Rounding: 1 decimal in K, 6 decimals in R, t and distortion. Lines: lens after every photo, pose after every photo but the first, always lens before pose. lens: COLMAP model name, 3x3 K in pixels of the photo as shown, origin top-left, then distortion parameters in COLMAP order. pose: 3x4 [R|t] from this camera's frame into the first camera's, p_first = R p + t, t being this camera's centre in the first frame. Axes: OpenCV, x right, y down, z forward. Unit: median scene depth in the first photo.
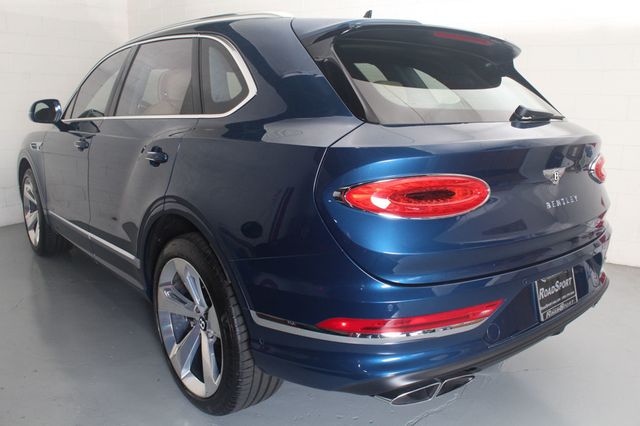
lens RADIAL K [[527.7, 0, 320.0], [0, 527.7, 213.0], [0, 0, 1]] dist [-0.071995, -0.001295]
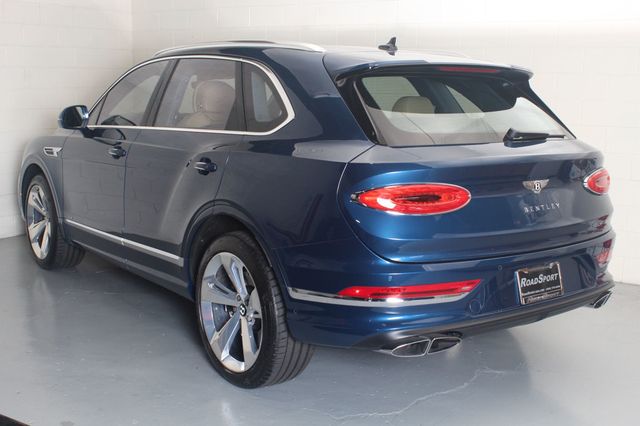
lens RADIAL K [[819.7, 0, 320.0], [0, 819.7, 213.0], [0, 0, 1]] dist [0.000621, 0.003693]
pose [[0.998401, 0.015923, -0.054245, 0.045198], [-0.018525, 0.998685, -0.047805, 0.083261], [0.053413, 0.048733, 0.997383, -0.854388]]
